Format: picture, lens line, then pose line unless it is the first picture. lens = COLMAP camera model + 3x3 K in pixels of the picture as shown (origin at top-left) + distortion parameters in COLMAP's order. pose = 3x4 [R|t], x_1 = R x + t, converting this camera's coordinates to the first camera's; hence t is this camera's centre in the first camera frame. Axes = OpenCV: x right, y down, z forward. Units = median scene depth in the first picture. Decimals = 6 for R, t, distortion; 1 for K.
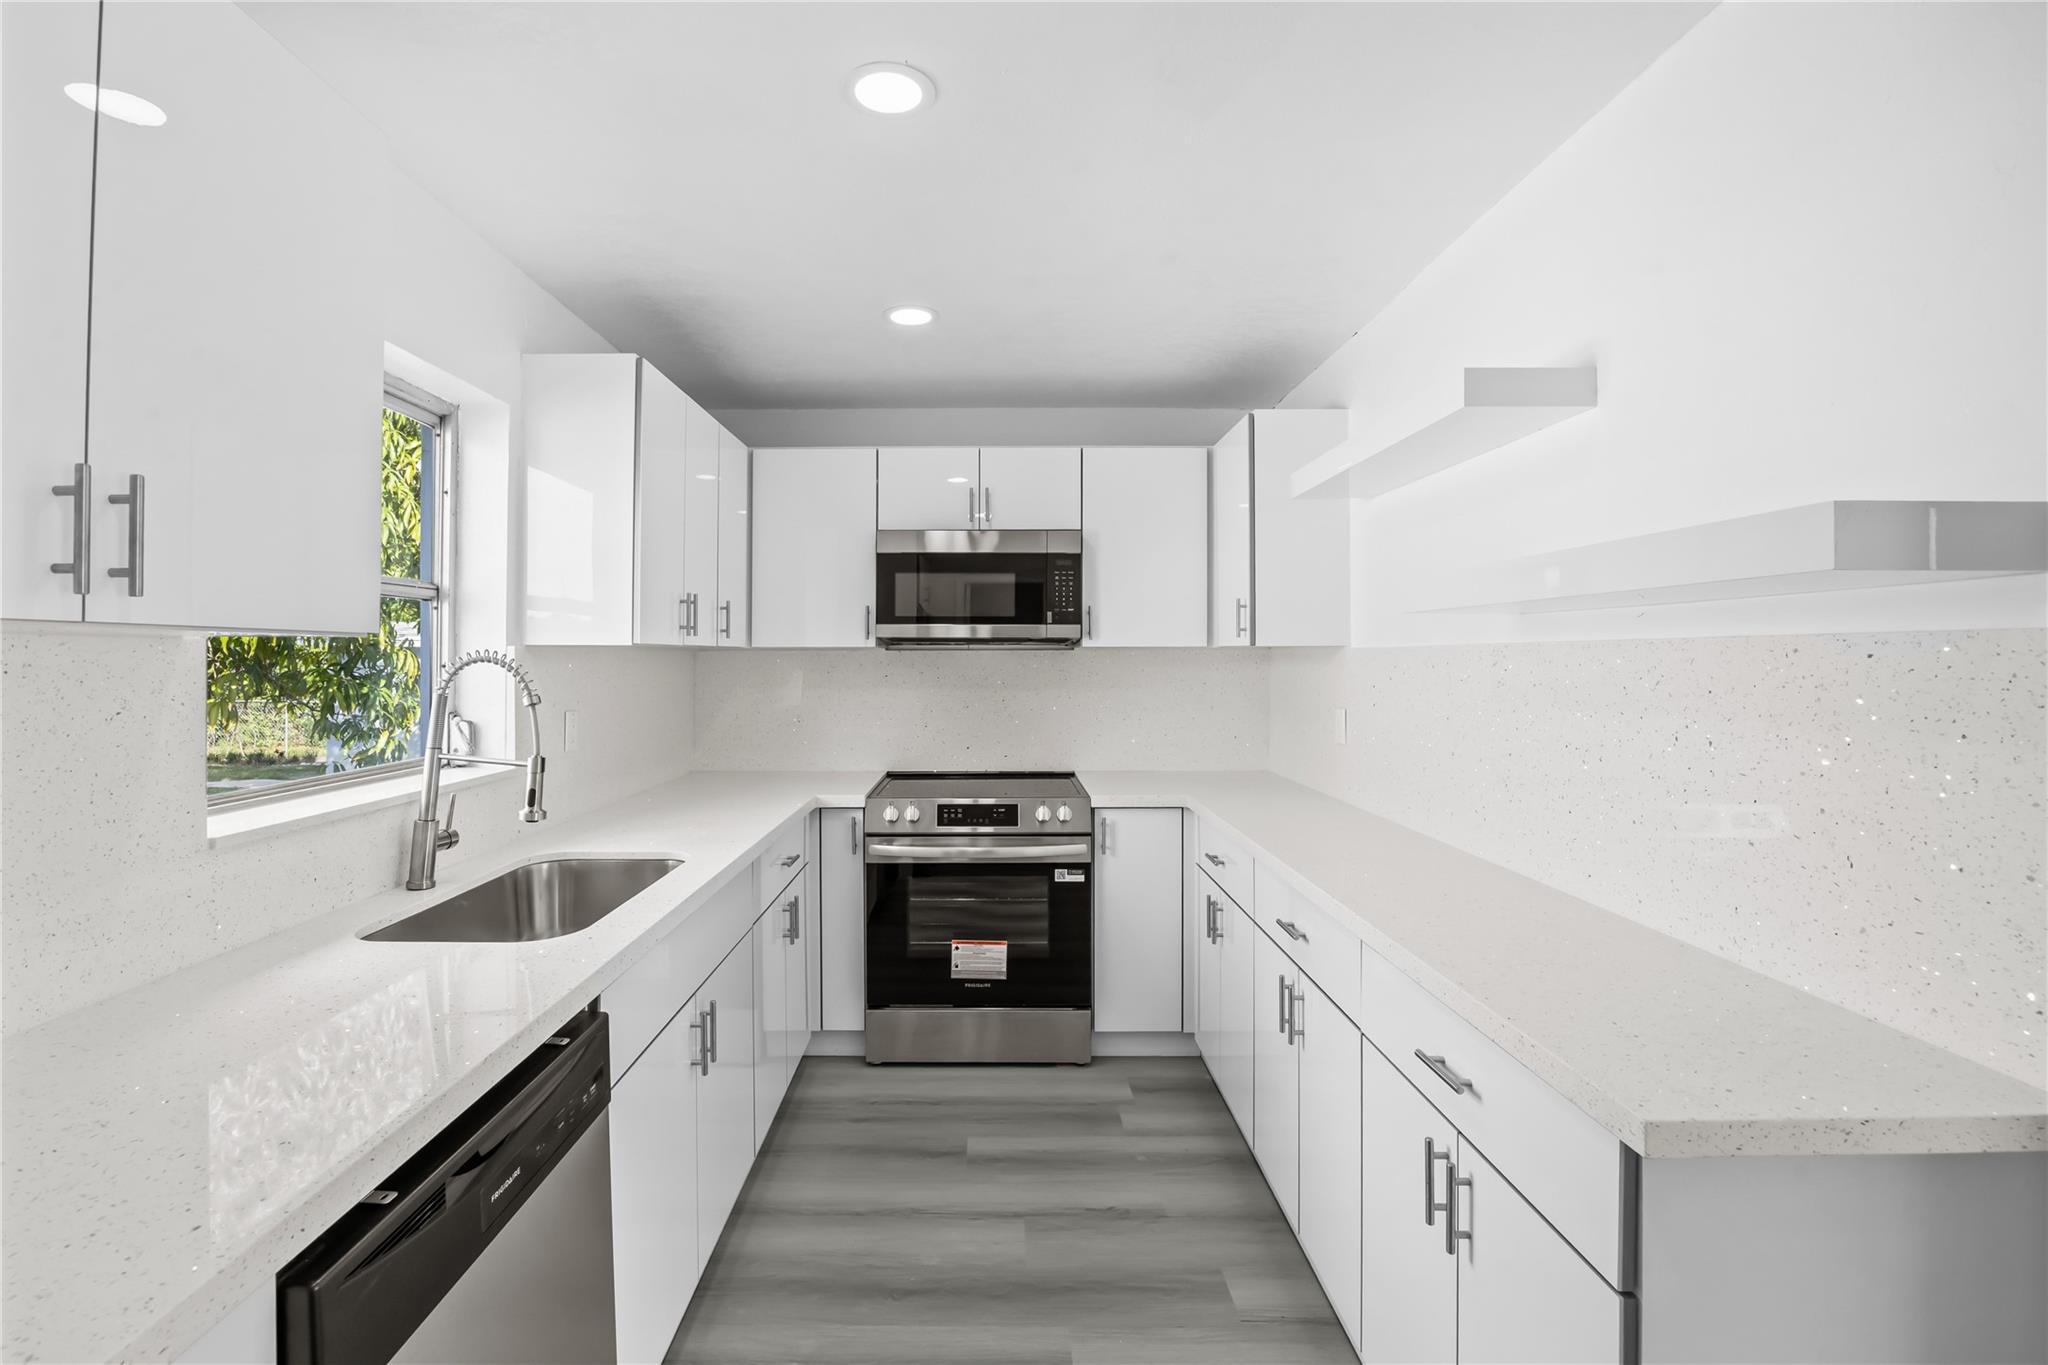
lens RADIAL K [[898.4, 0, 974.4], [0, 898.4, 652.2], [0, 0, 1]] dist [-0.022053, 0.001016]
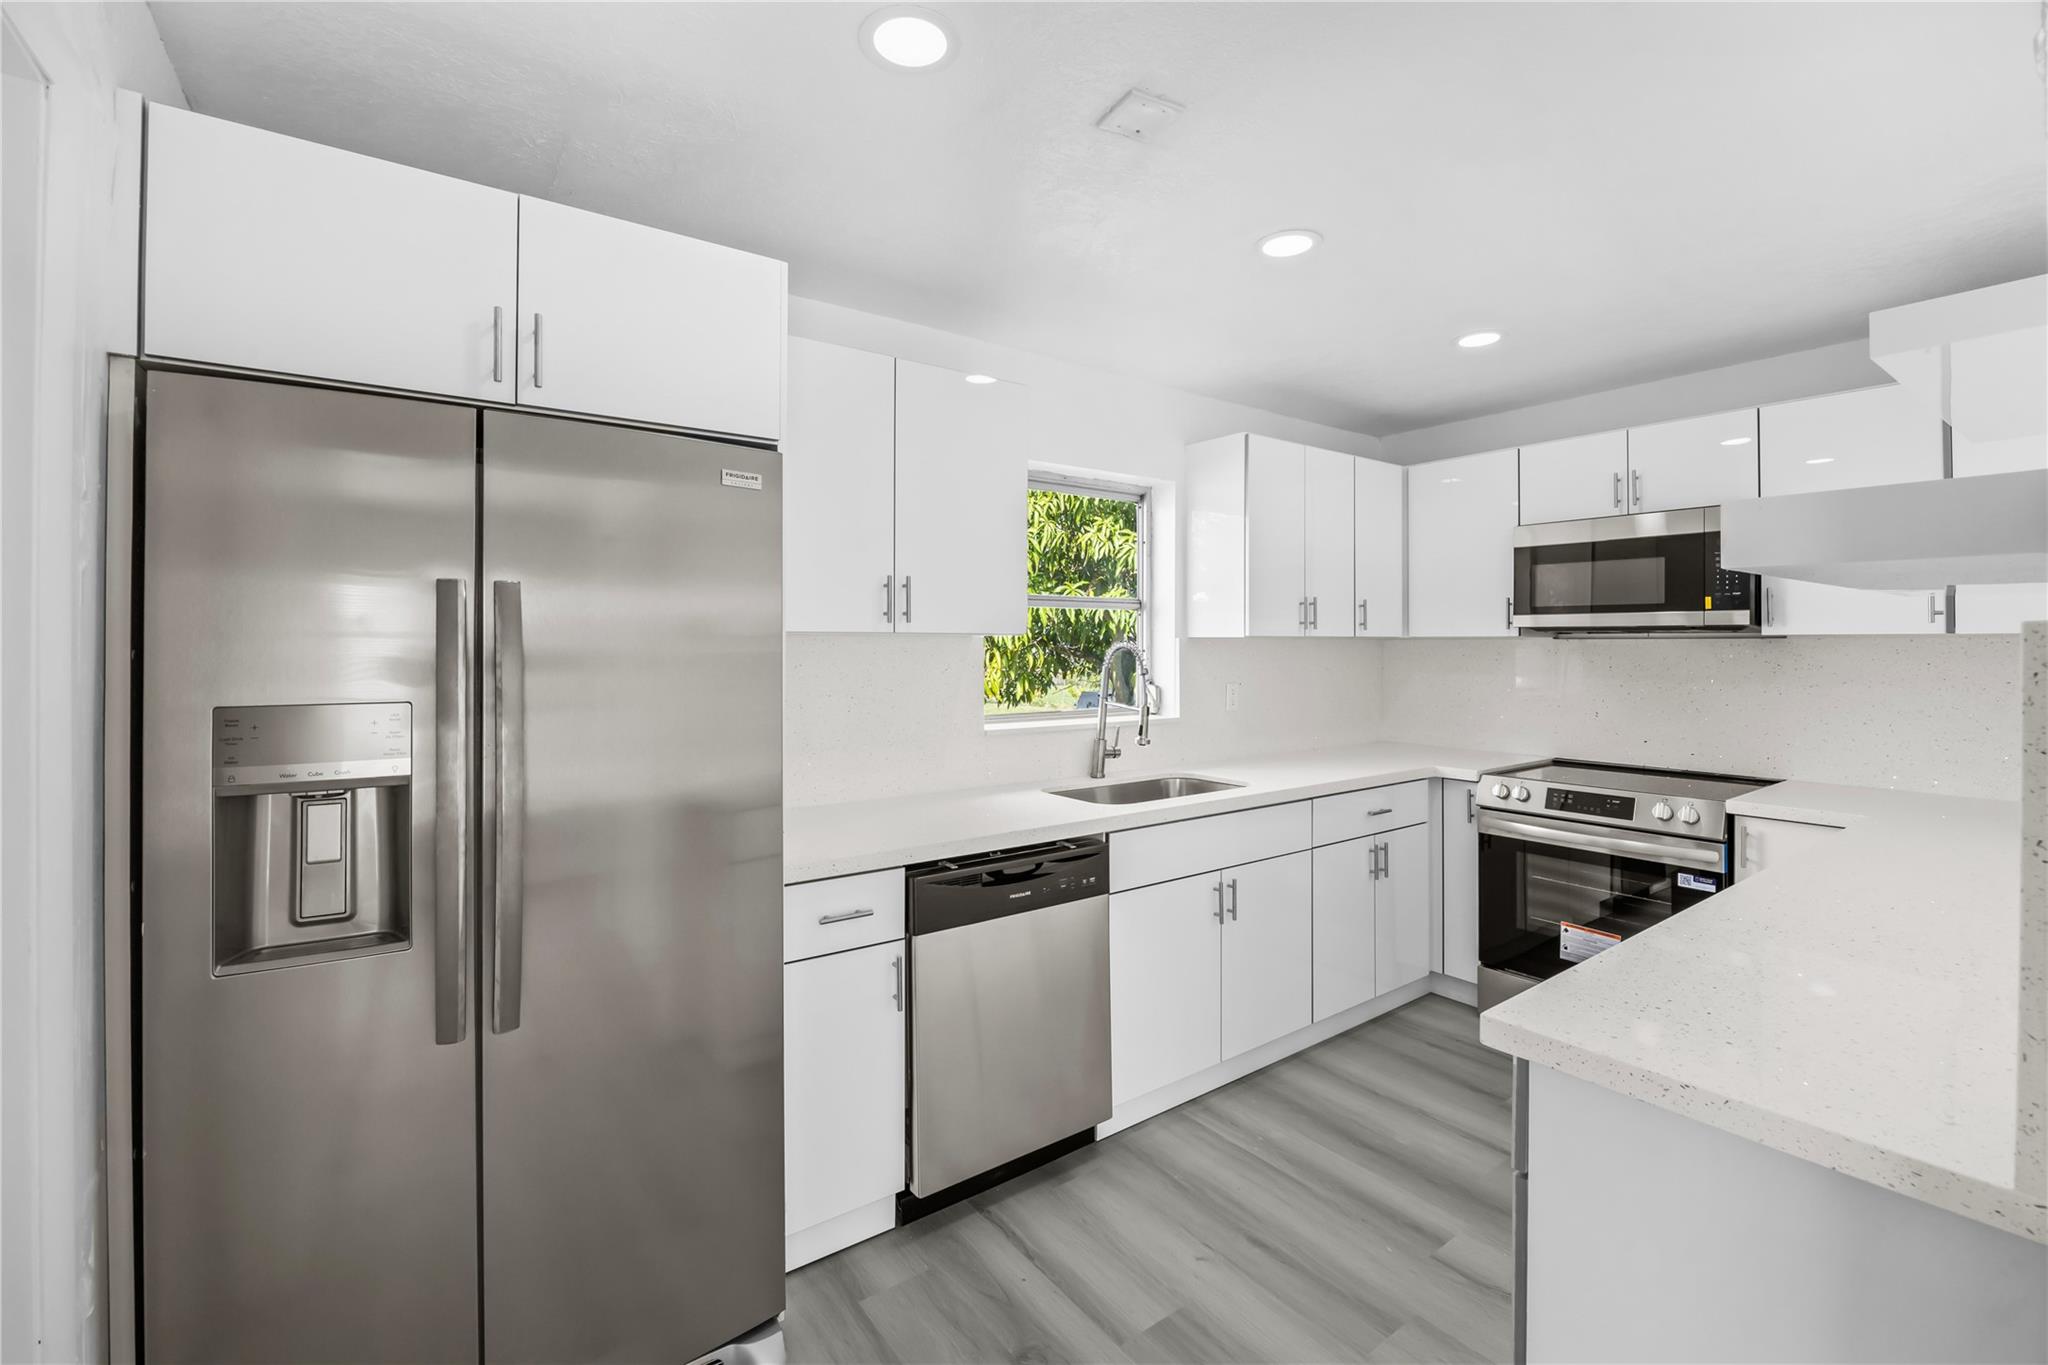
lens RADIAL K [[898.4, 0, 1051.5], [0, 898.4, 646.9], [0, 0, 1]] dist [-0.022053, 0.001016]
pose [[0.606058, 0.004175, -0.795409, 0.431930], [0.002893, 0.999968, 0.007453, -0.003340], [0.795415, -0.006818, 0.606027, -0.083102]]
